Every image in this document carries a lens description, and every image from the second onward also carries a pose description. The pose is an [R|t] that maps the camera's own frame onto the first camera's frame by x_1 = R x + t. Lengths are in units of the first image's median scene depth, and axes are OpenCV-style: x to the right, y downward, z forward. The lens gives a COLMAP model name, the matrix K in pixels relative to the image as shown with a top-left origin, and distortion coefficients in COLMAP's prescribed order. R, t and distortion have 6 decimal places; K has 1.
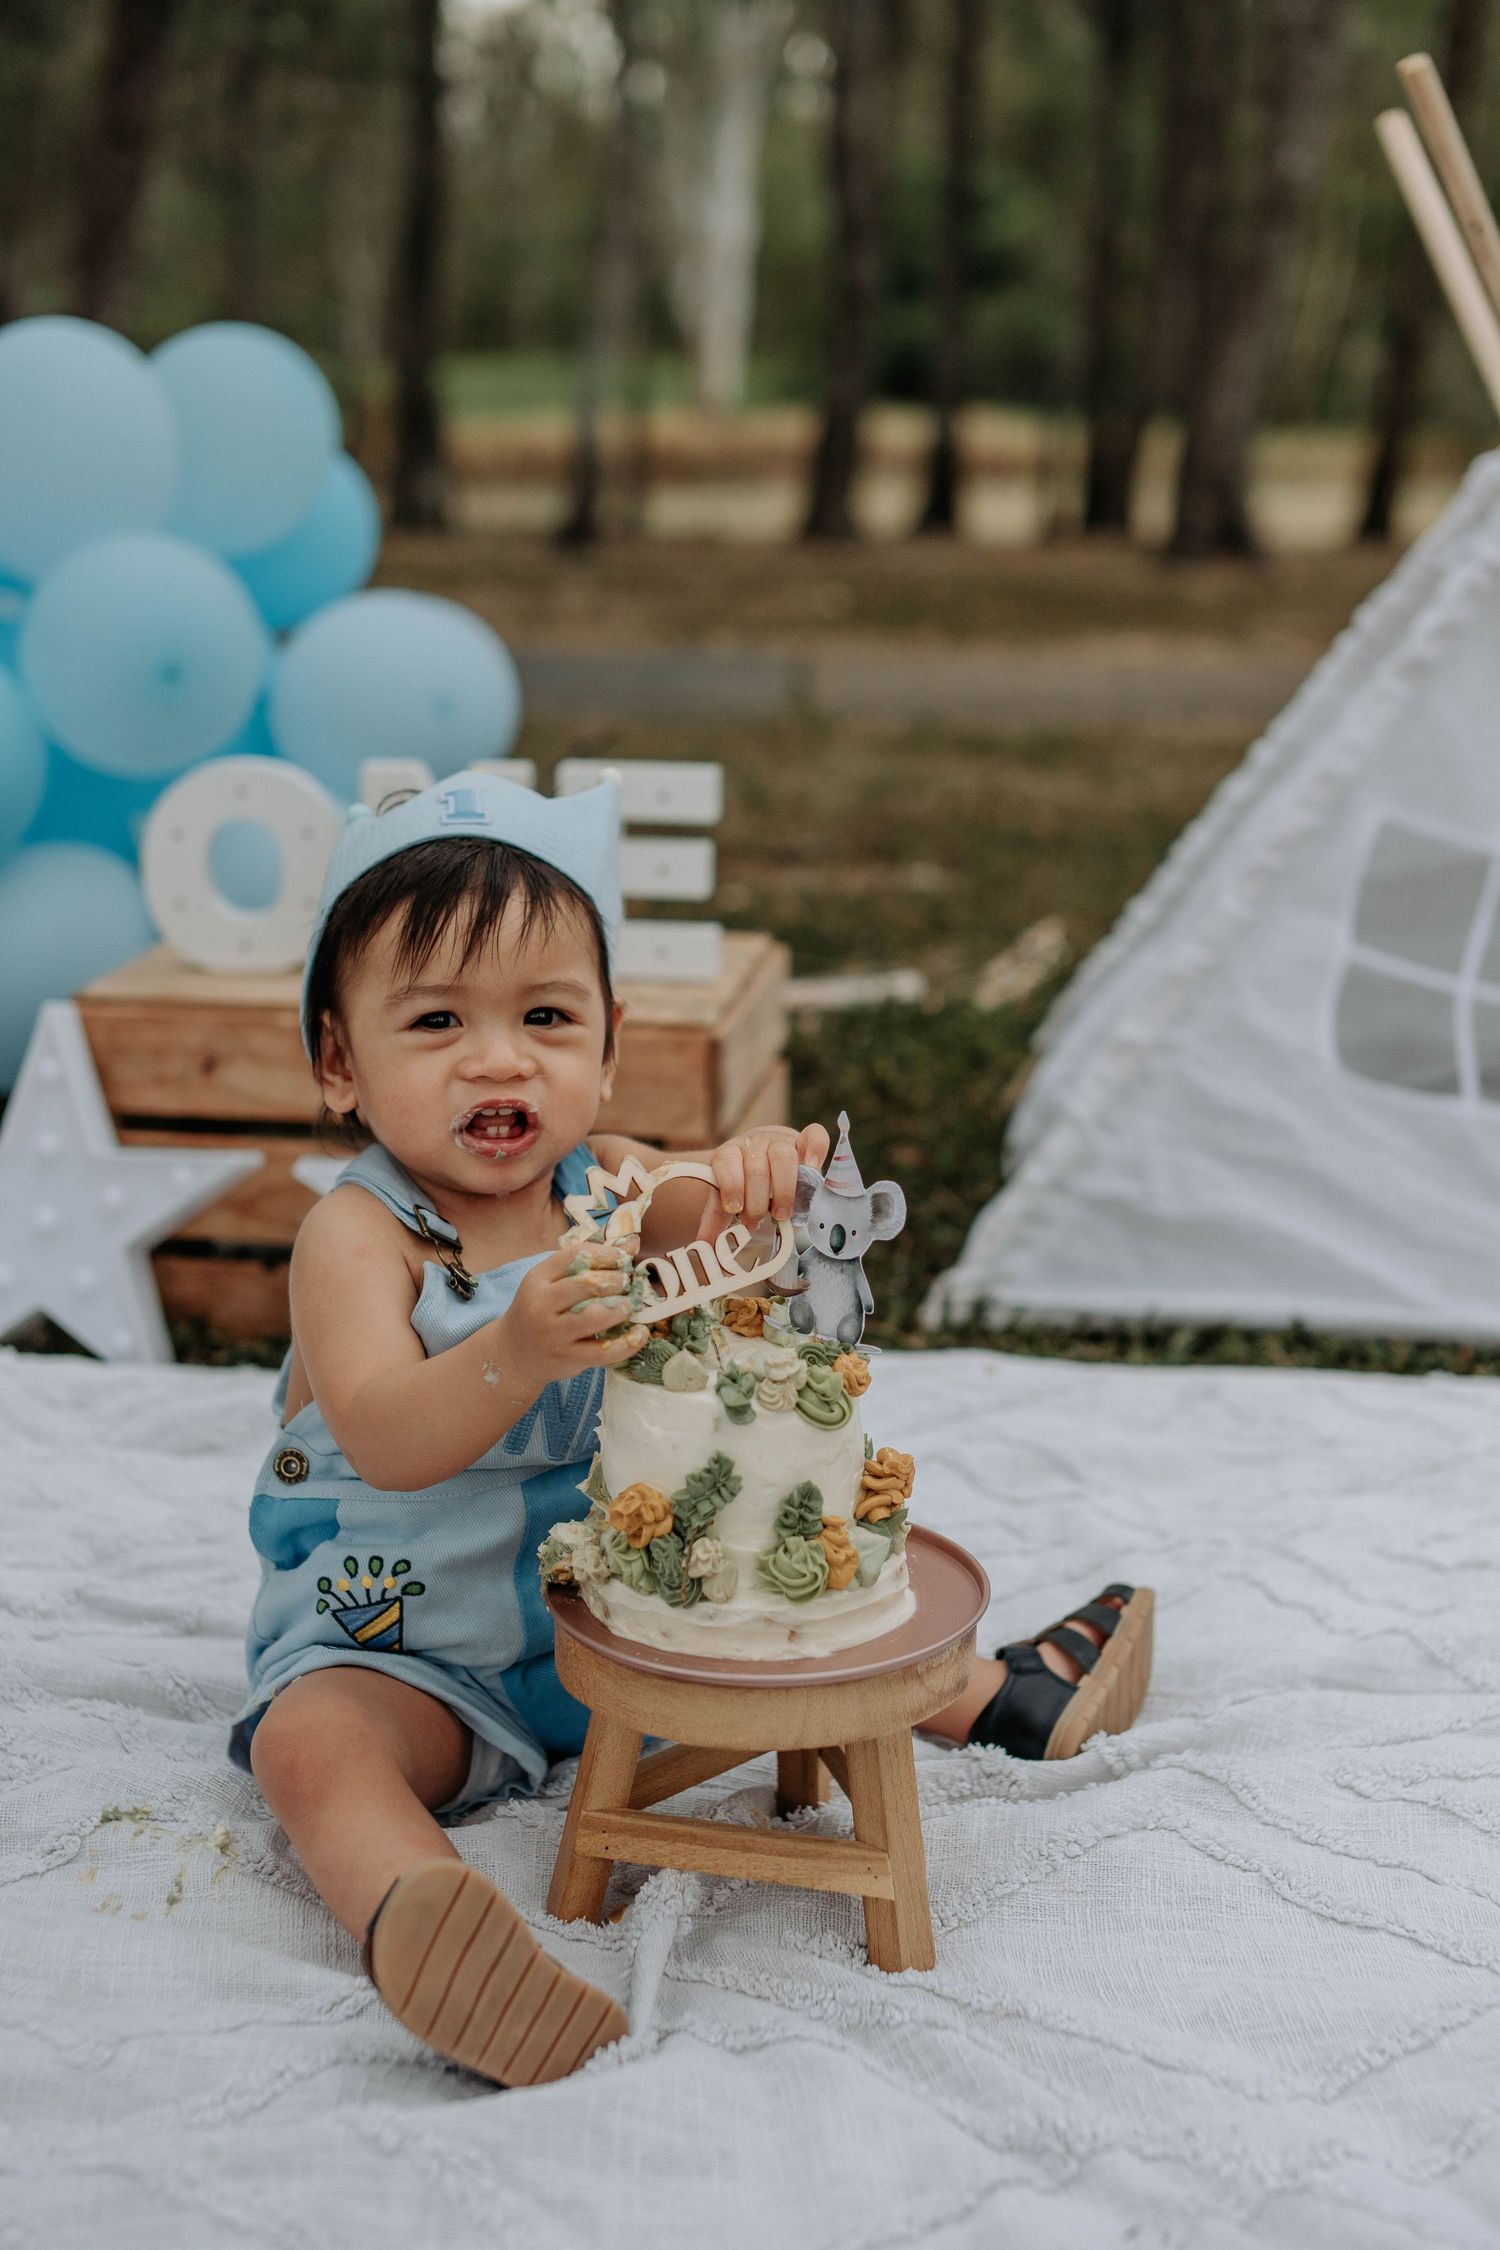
lens RADIAL K [[3010.4, 0, 750.0], [0, 3010.4, 1125.0], [0, 0, 1]] dist [-0.124061, 0.111932]
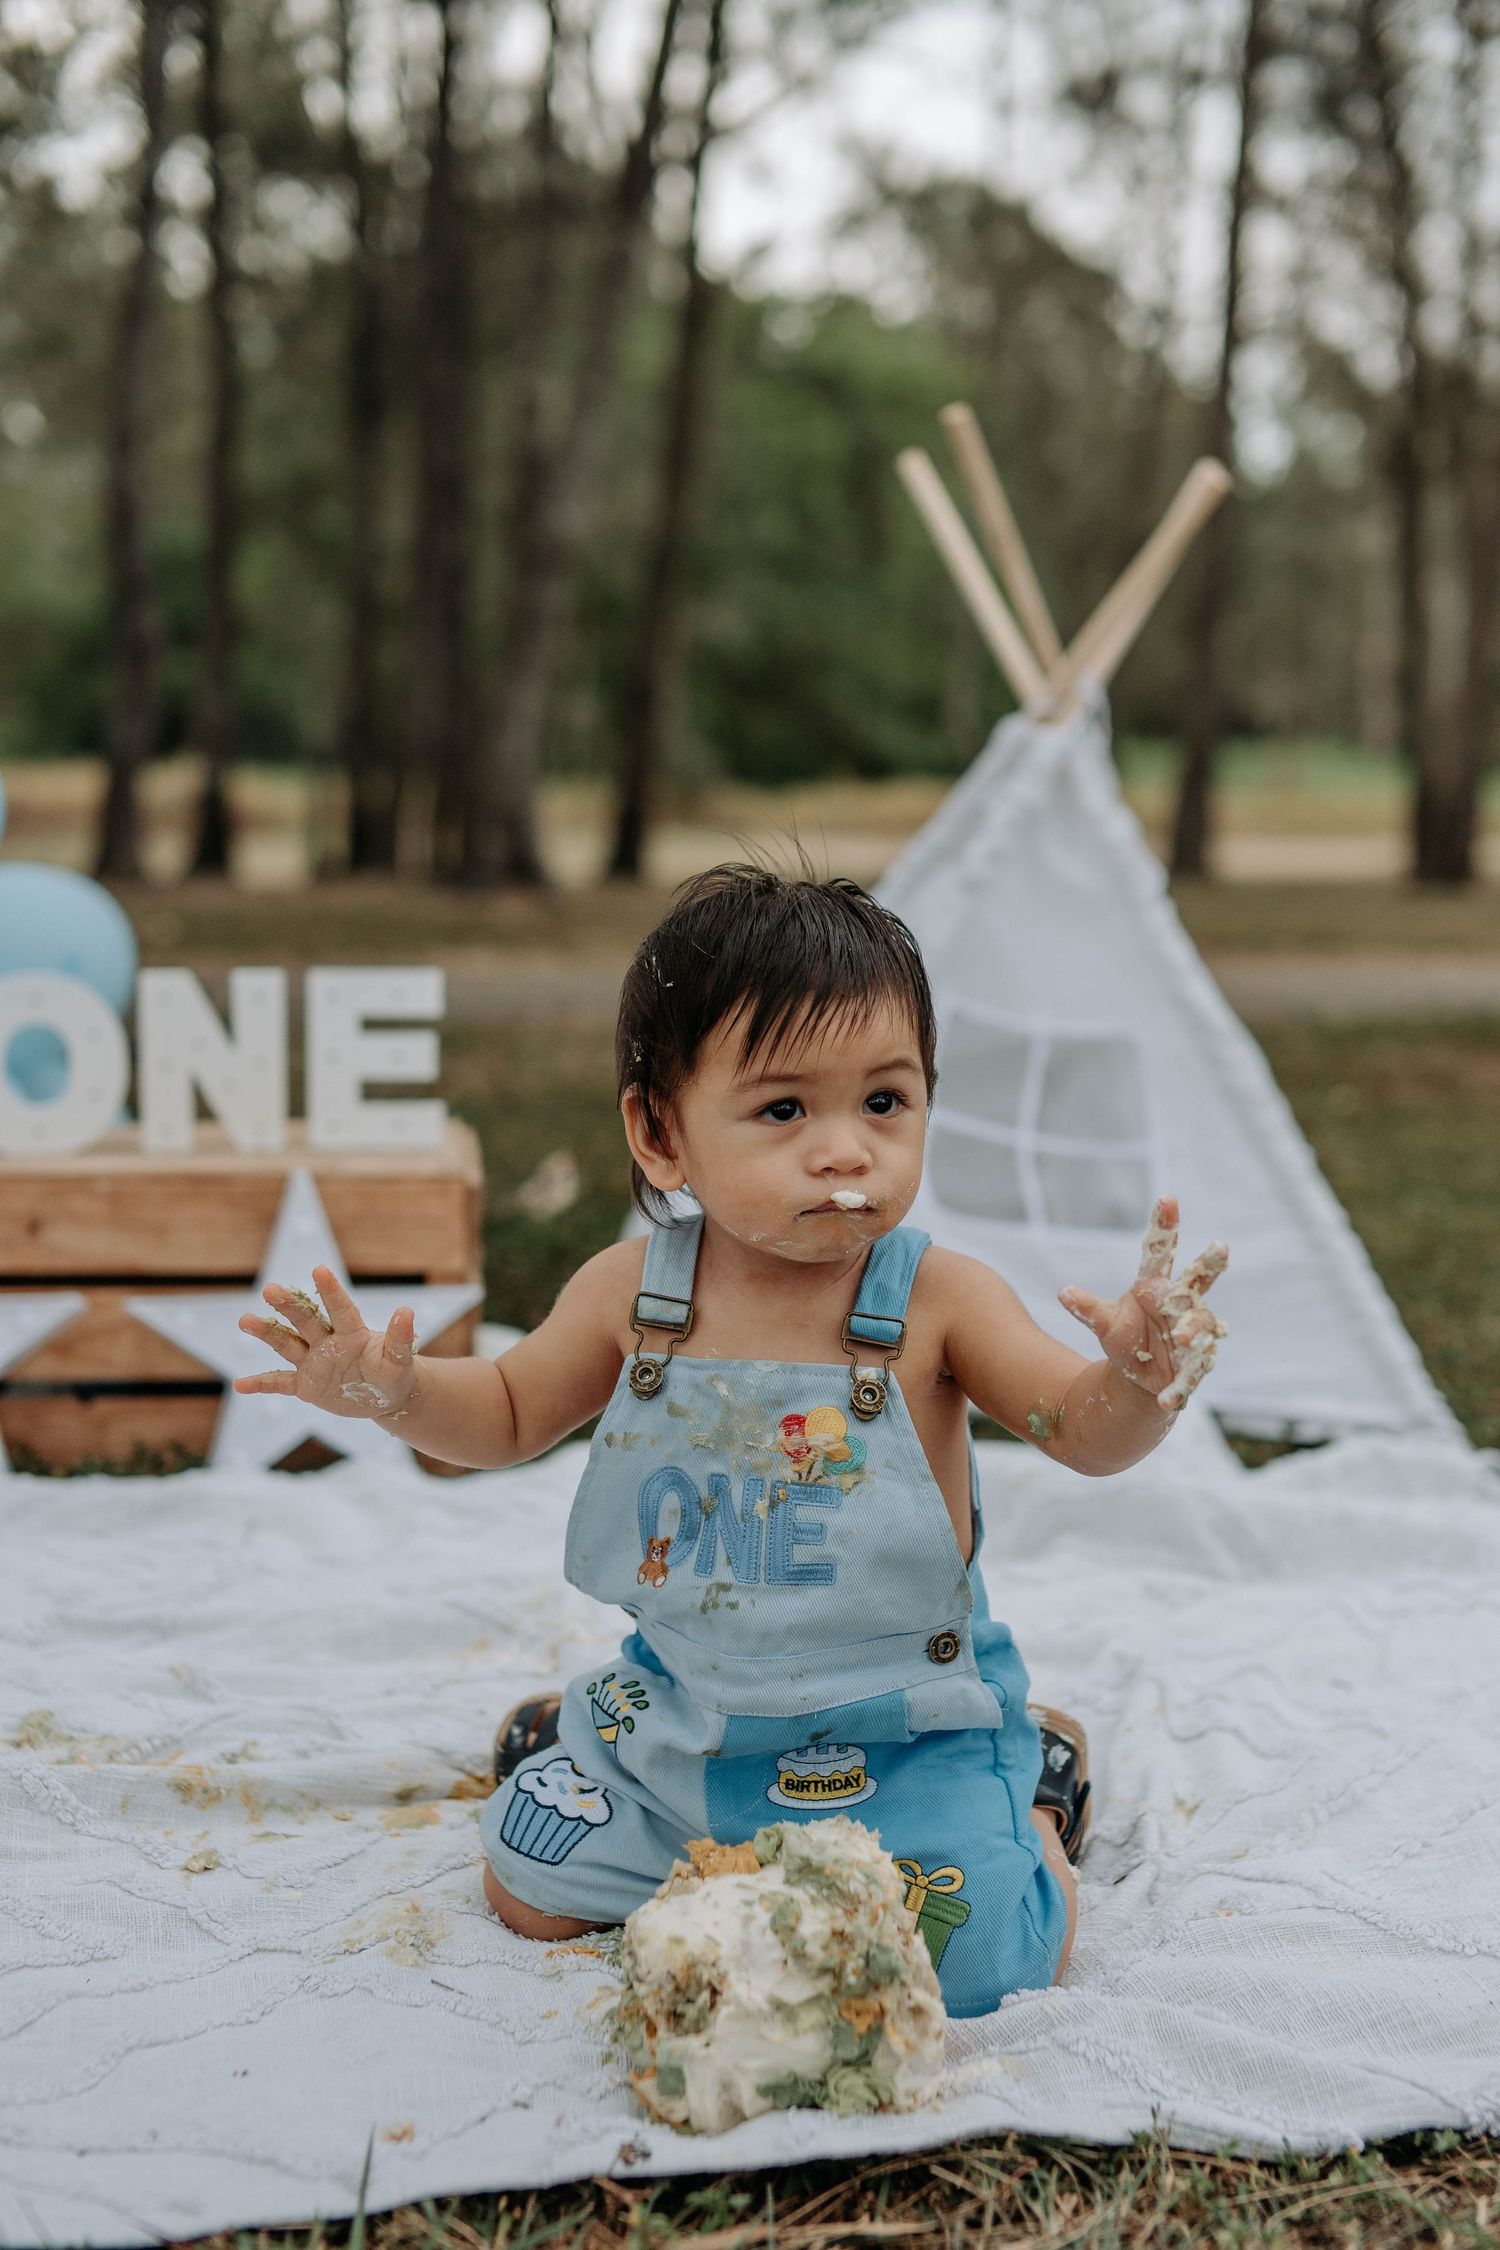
lens RADIAL K [[3010.4, 0, 750.0], [0, 3010.4, 1125.0], [0, 0, 1]] dist [-0.124061, 0.111932]
pose [[0.966060, -0.030554, 0.256505, -0.196323], [0.060536, 0.992107, -0.109816, 0.080197], [-0.251125, 0.121616, 0.960284, -0.178465]]
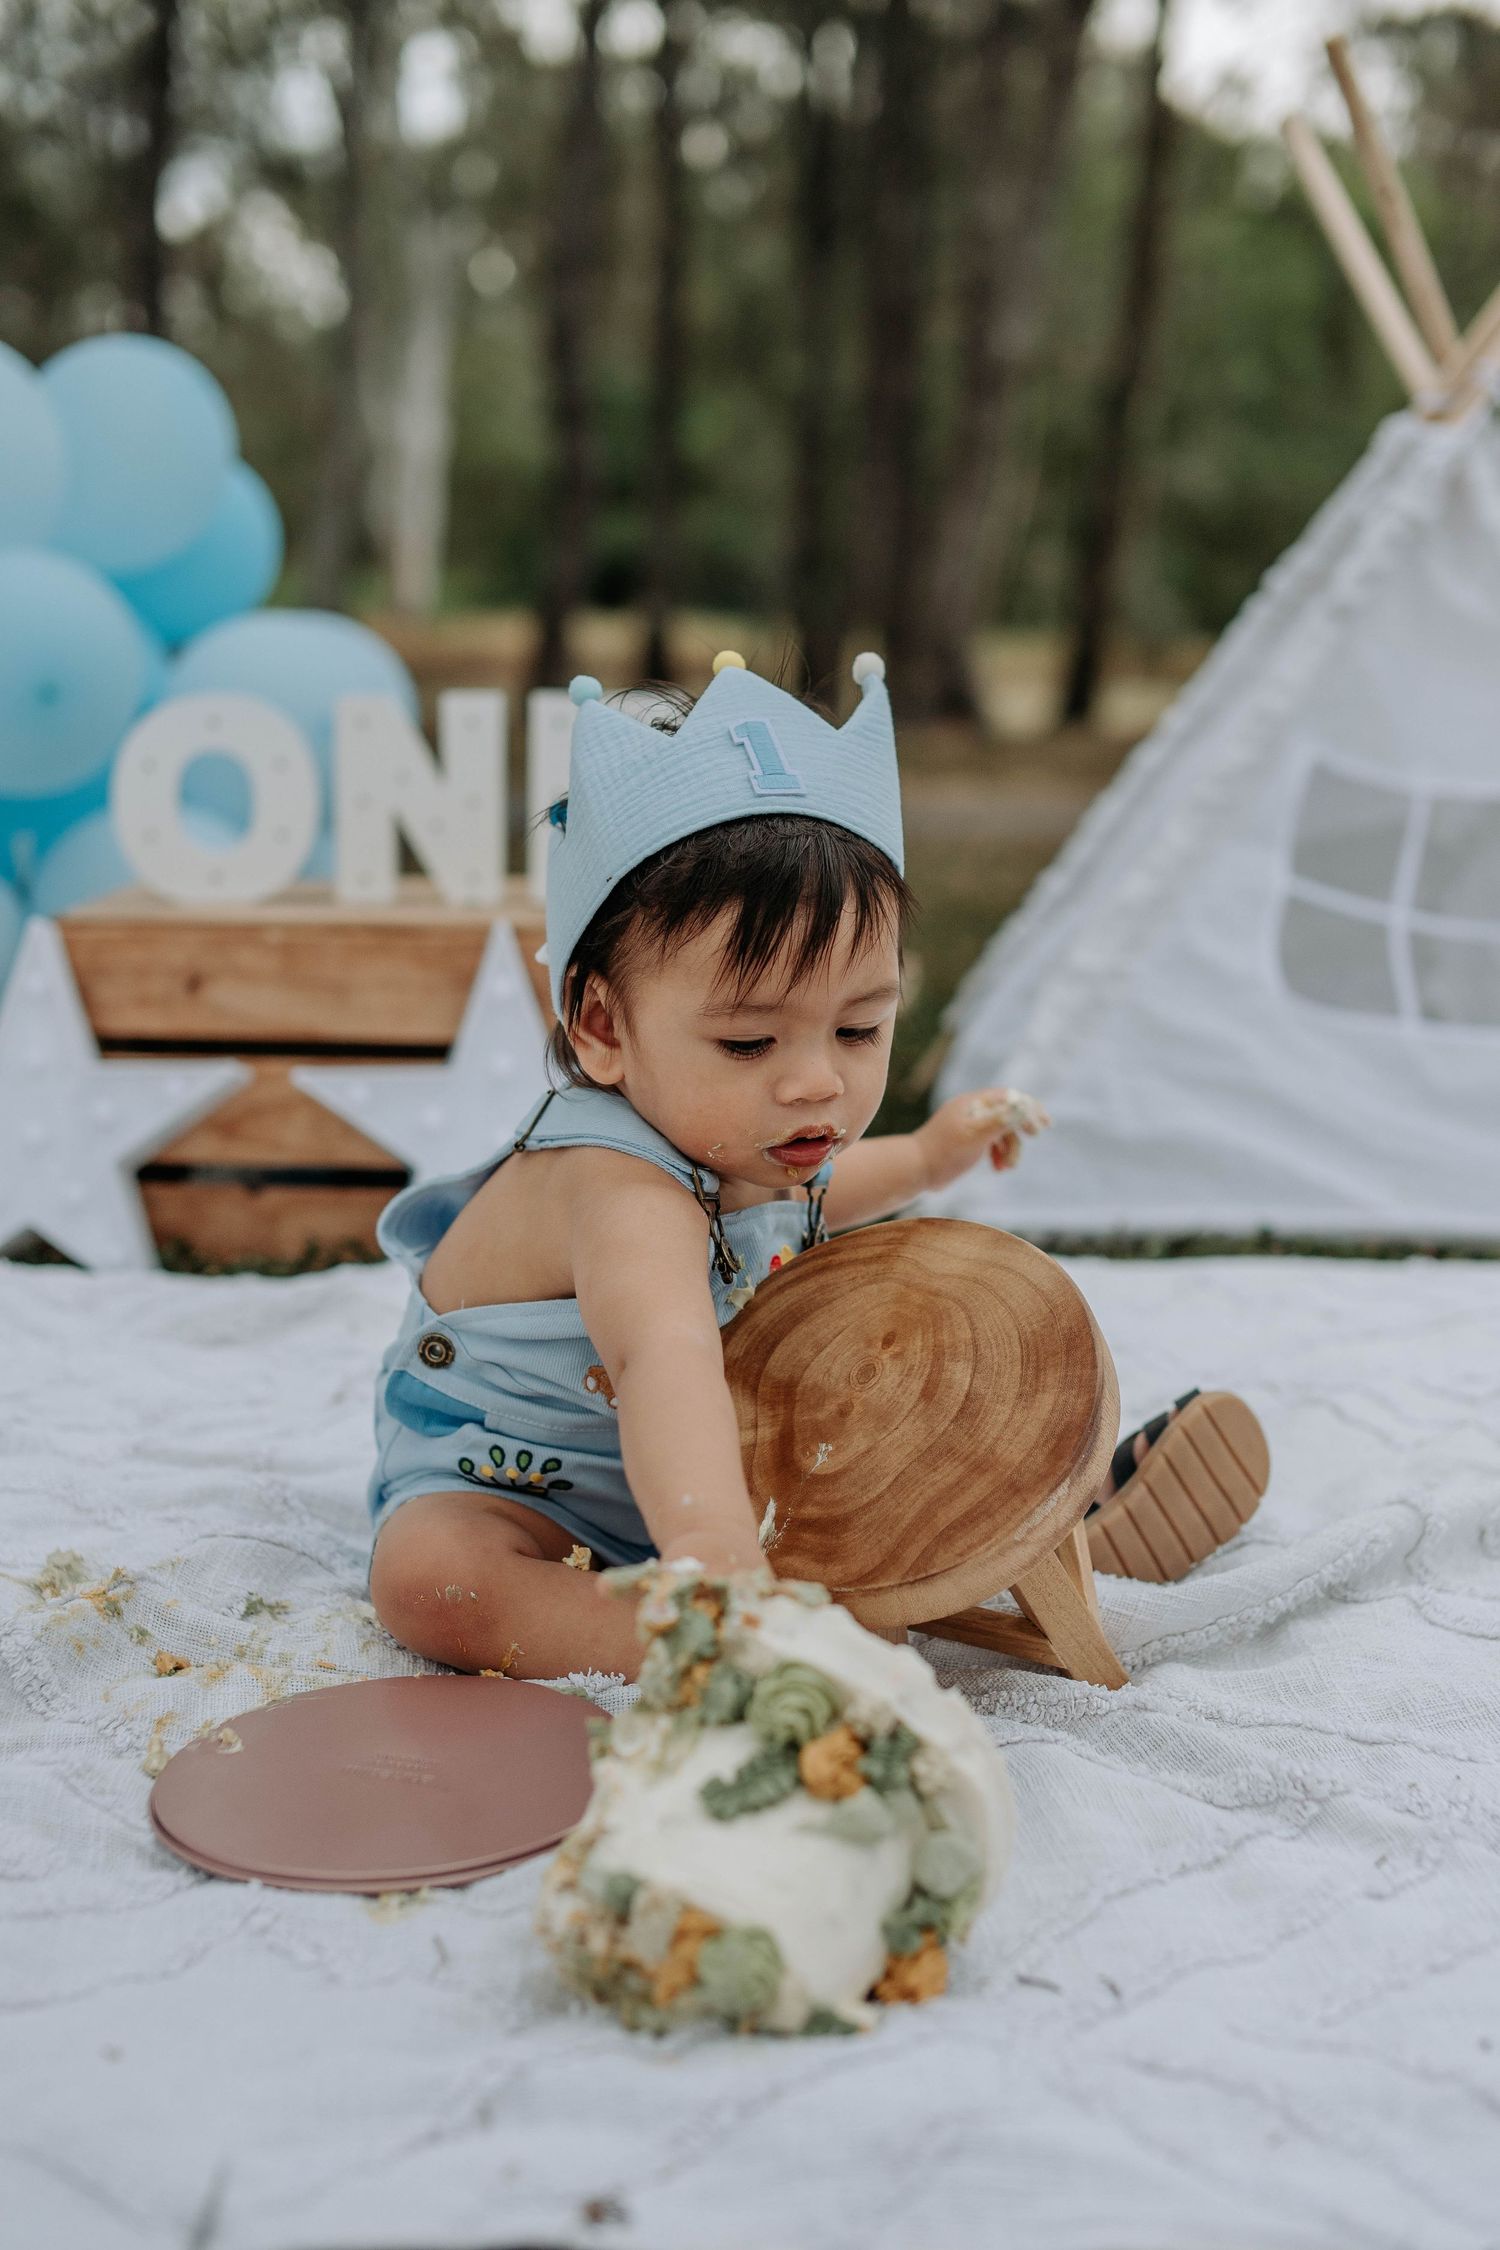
lens RADIAL K [[3010.4, 0, 750.0], [0, 3010.4, 1125.0], [0, 0, 1]] dist [-0.124061, 0.111932]
pose [[0.994447, -0.017149, 0.103836, -0.095229], [0.024804, 0.997032, -0.072887, 0.097807], [-0.102278, 0.075058, 0.991920, -0.000951]]
